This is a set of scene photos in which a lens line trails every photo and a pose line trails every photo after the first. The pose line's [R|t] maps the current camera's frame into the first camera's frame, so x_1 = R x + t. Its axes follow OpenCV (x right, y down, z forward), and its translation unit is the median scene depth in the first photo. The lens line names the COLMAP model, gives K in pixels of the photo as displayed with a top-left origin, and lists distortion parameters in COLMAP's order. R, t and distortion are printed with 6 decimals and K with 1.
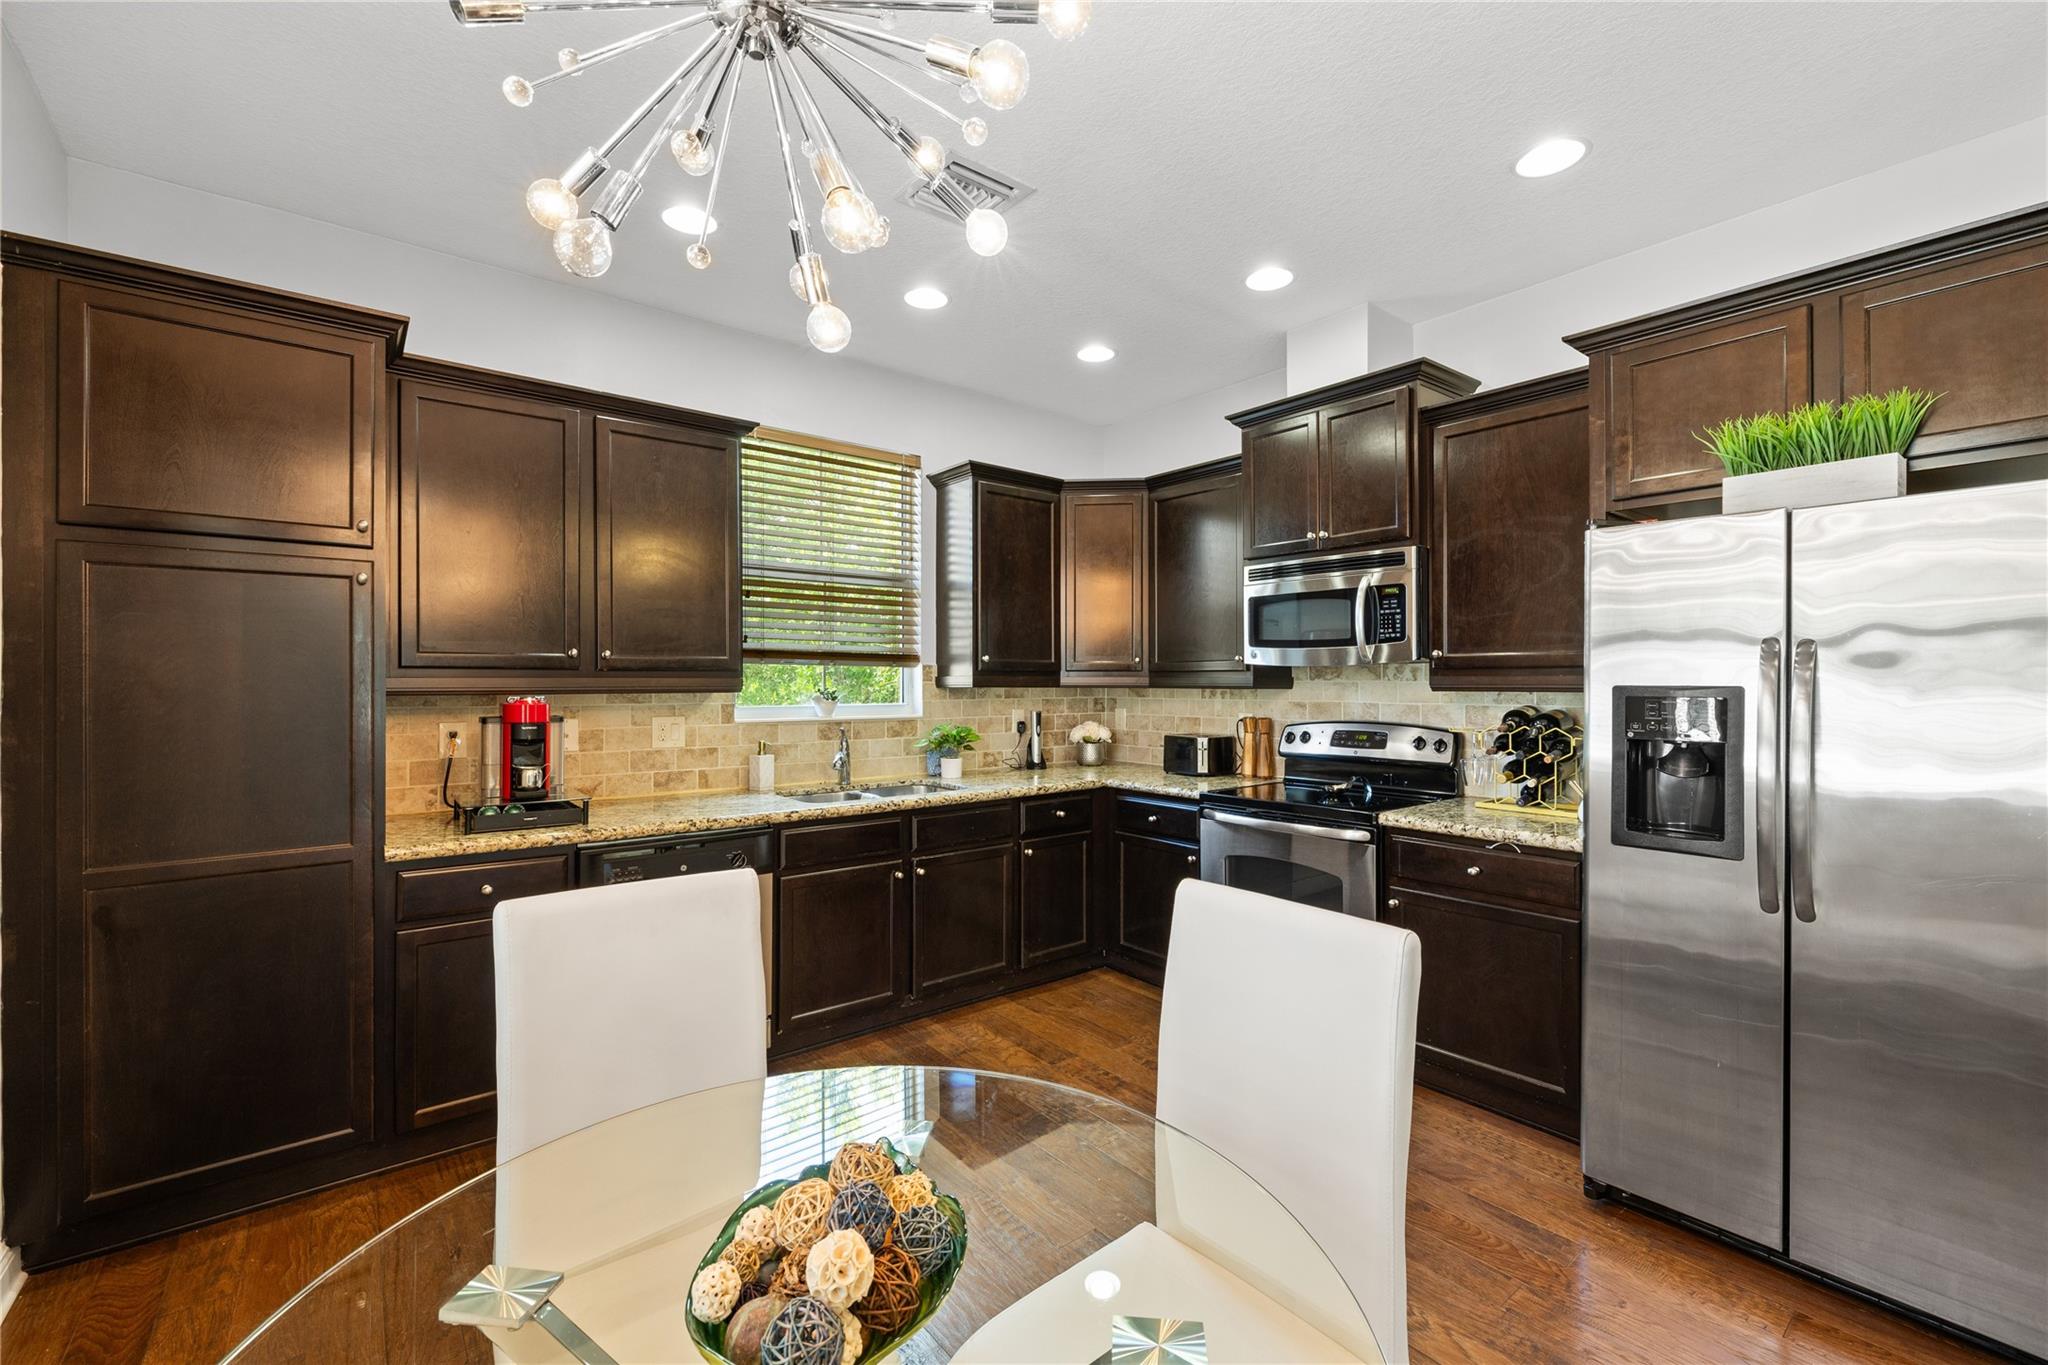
lens RADIAL K [[853.7, 0, 1024.0], [0, 853.7, 682.5], [0, 0, 1]] dist [-0.005426, -0.000093]
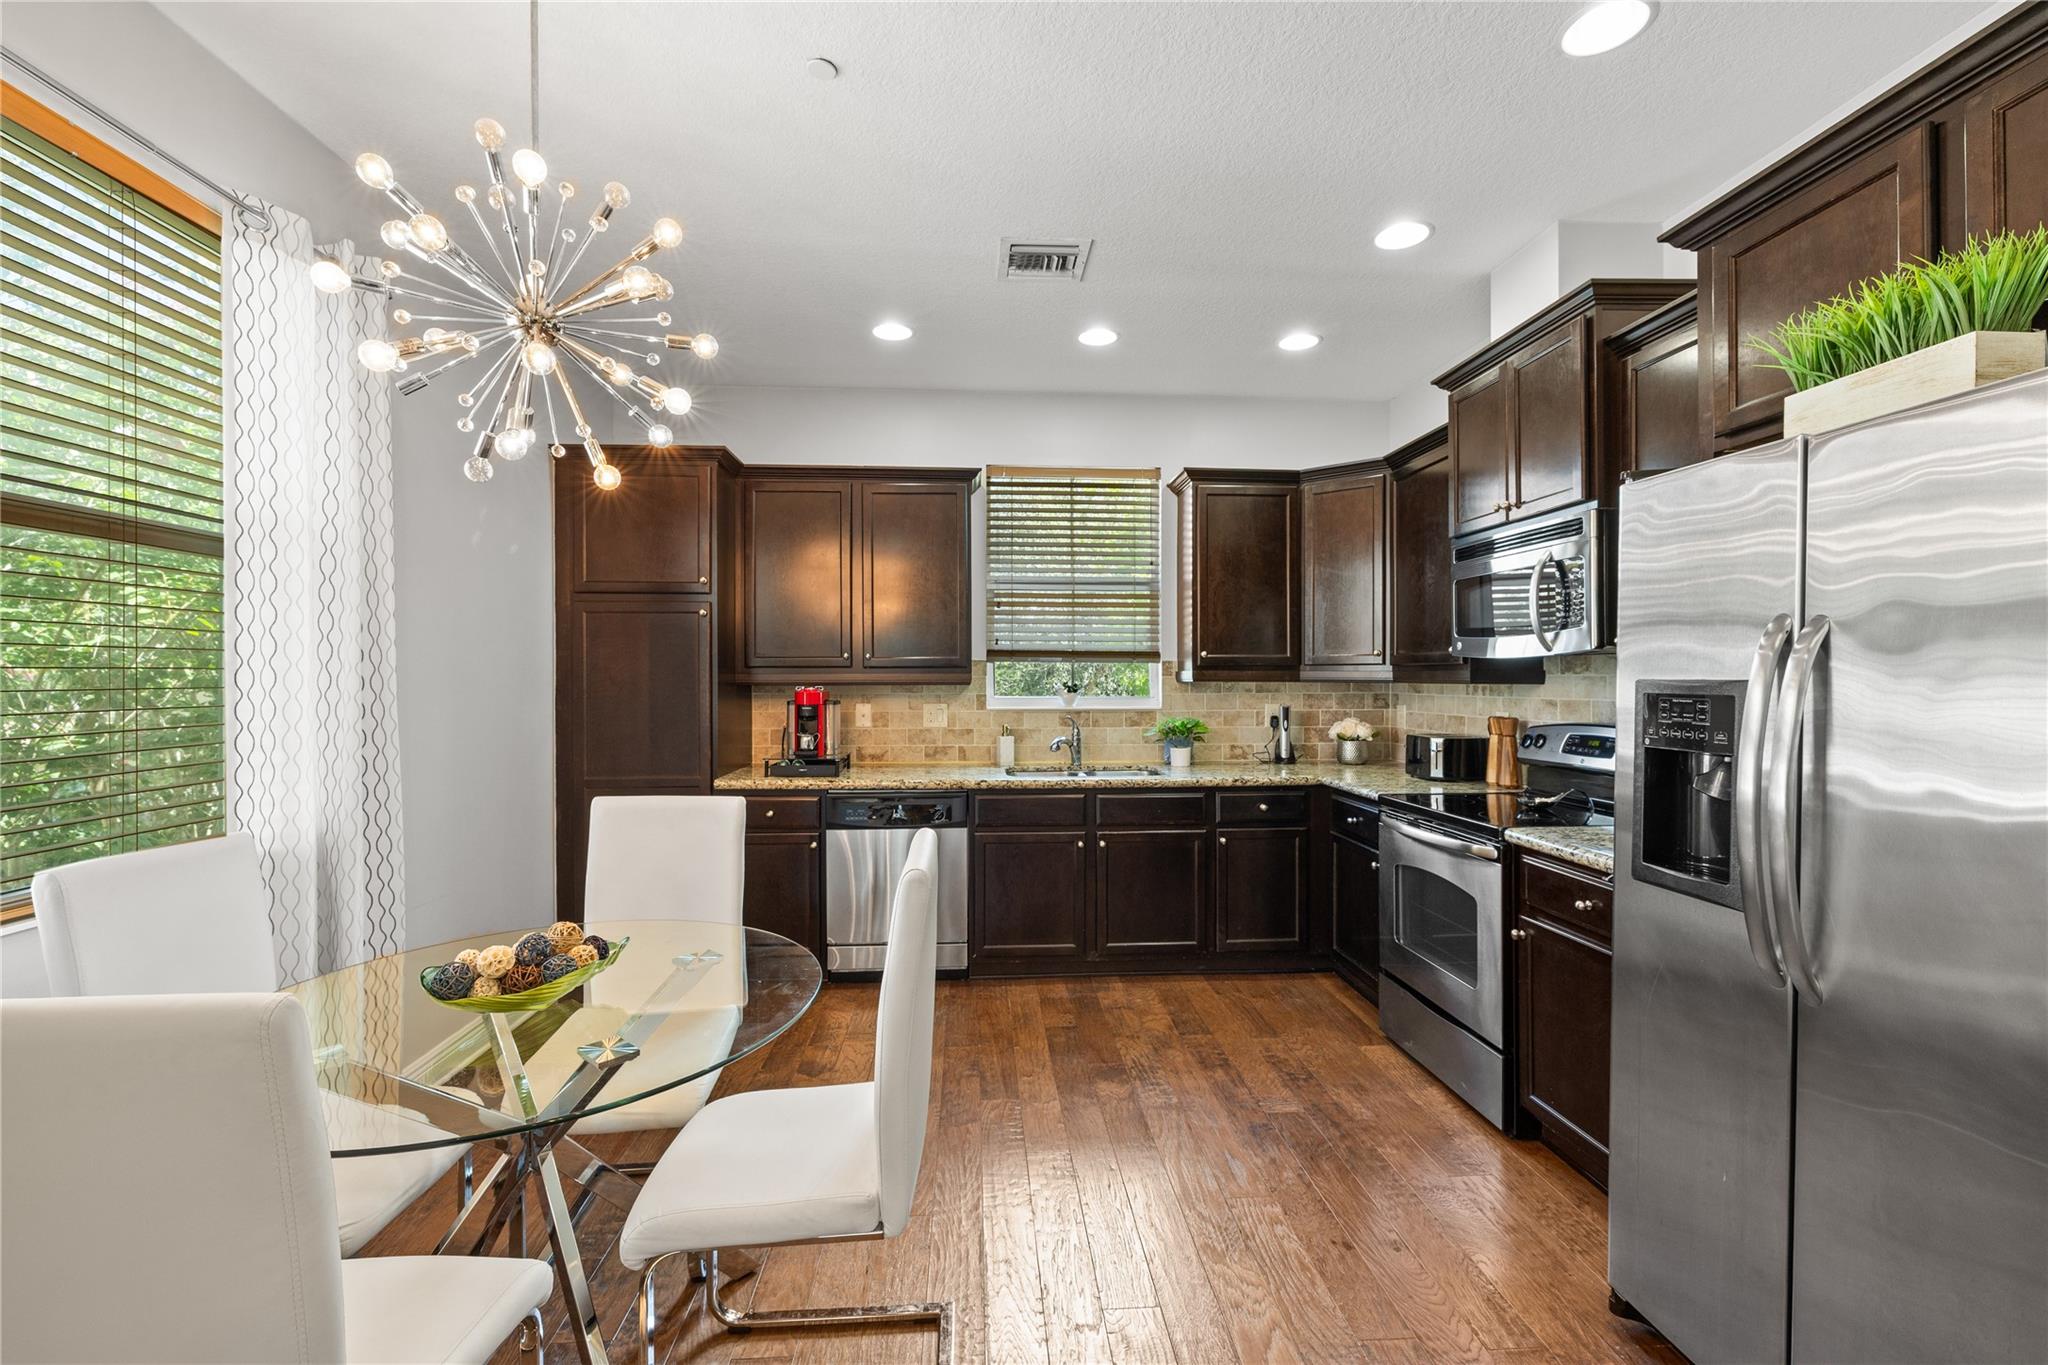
lens RADIAL K [[853.7, 0, 1024.0], [0, 853.7, 682.5], [0, 0, 1]] dist [-0.005426, -0.000093]
pose [[0.819245, 0.002833, -0.573437, 0.402478], [0.000255, 0.999986, 0.005304, 0.001317], [0.573444, -0.004492, 0.819232, 0.013756]]
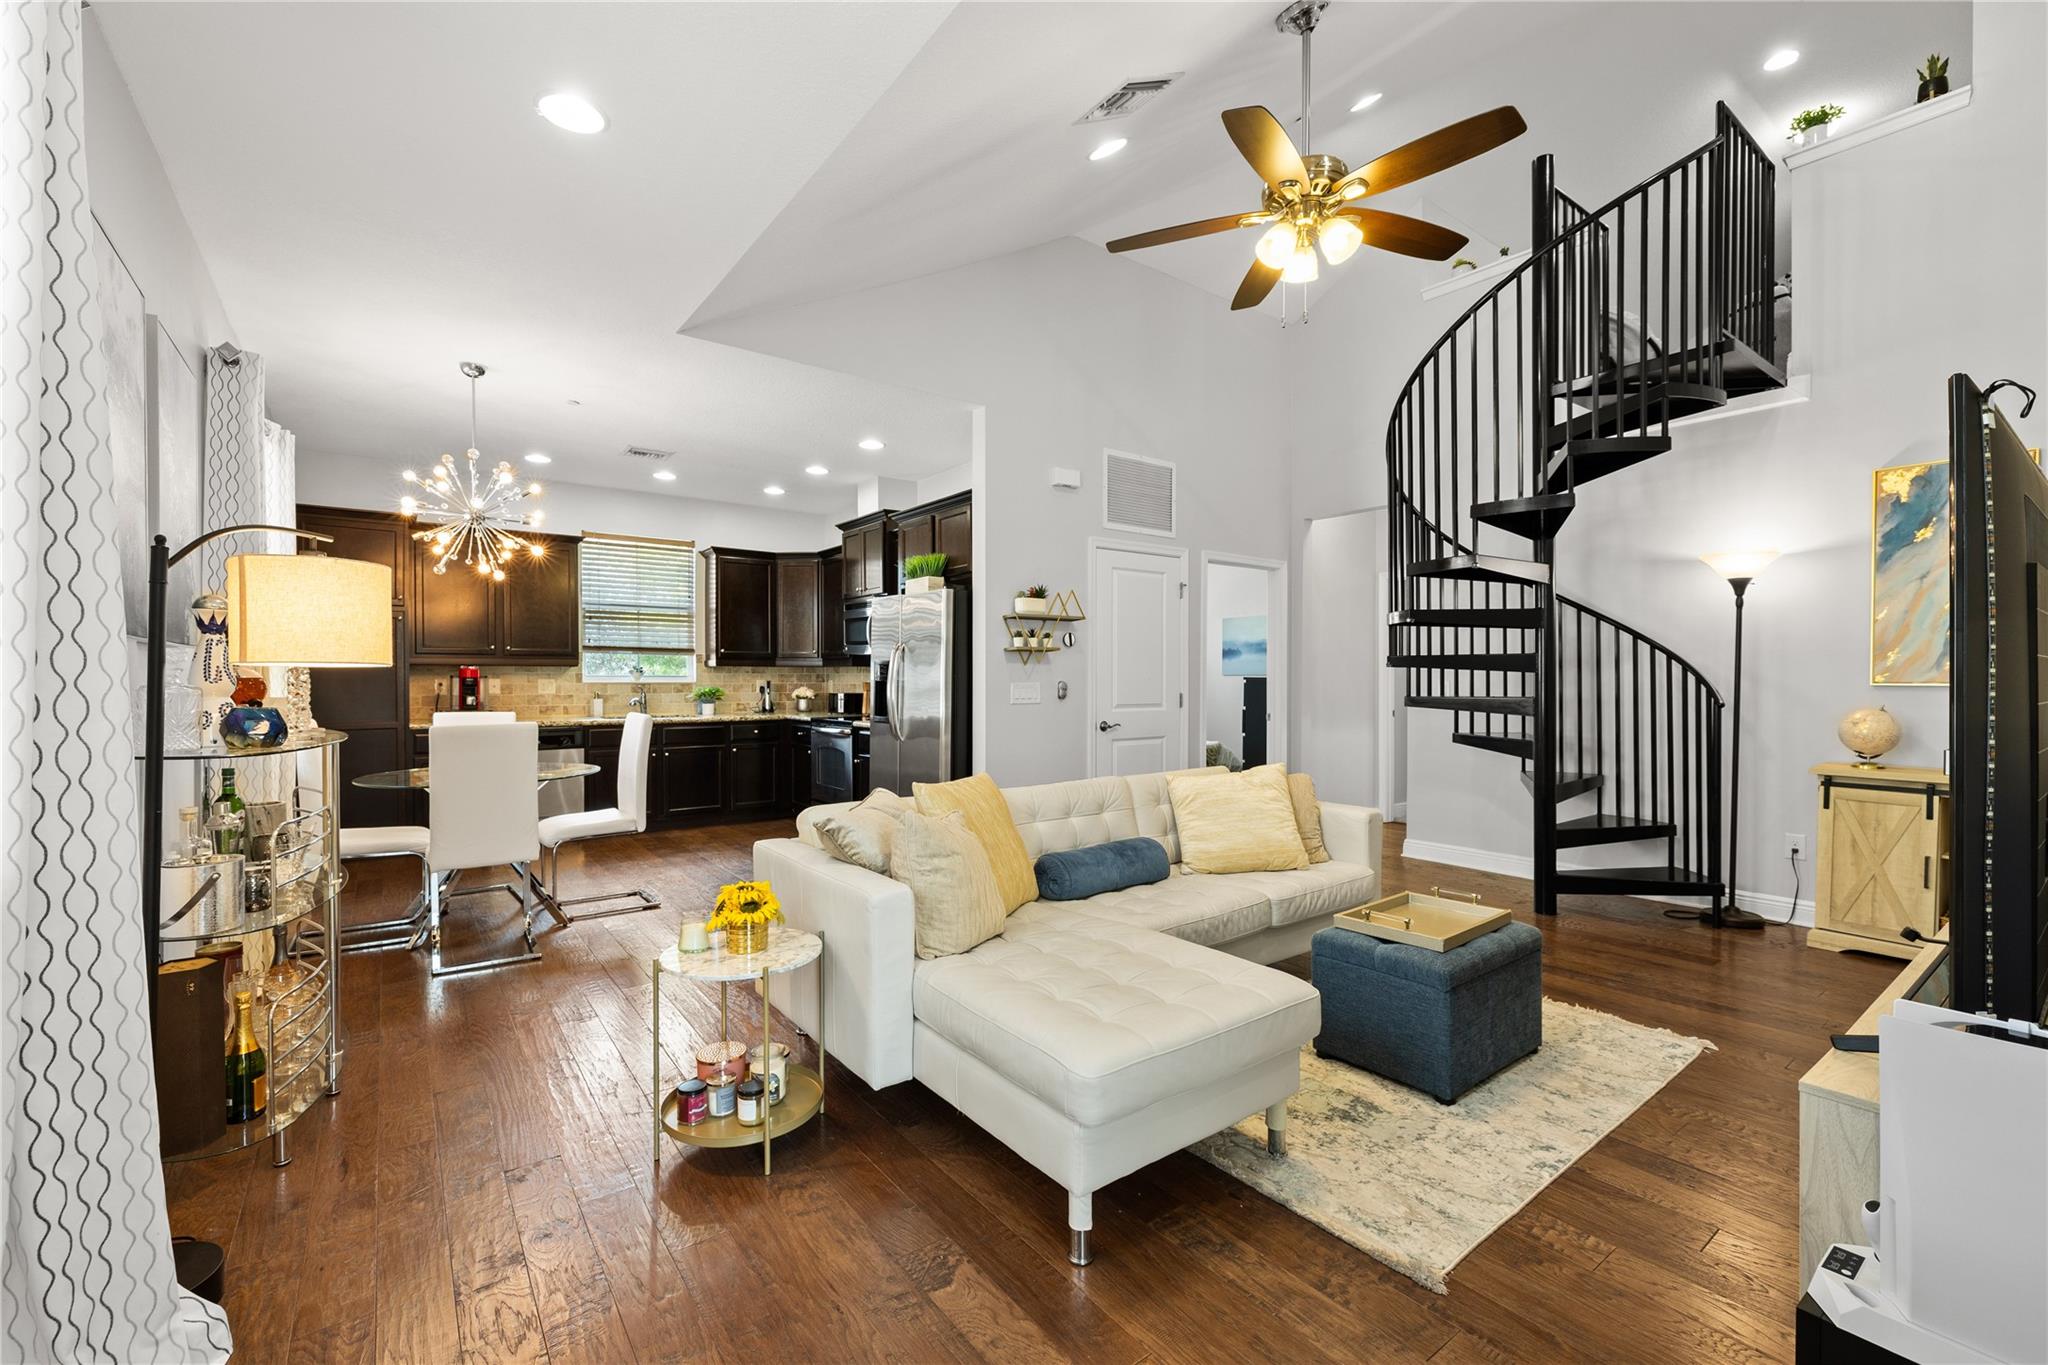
lens RADIAL K [[853.7, 0, 1024.0], [0, 853.7, 682.5], [0, 0, 1]] dist [-0.005426, -0.000093]
pose [[0.999614, 0.000857, -0.027780, 0.722182], [-0.000739, 0.999991, 0.004272, 0.035978], [0.027784, -0.004250, 0.999605, -0.931294]]
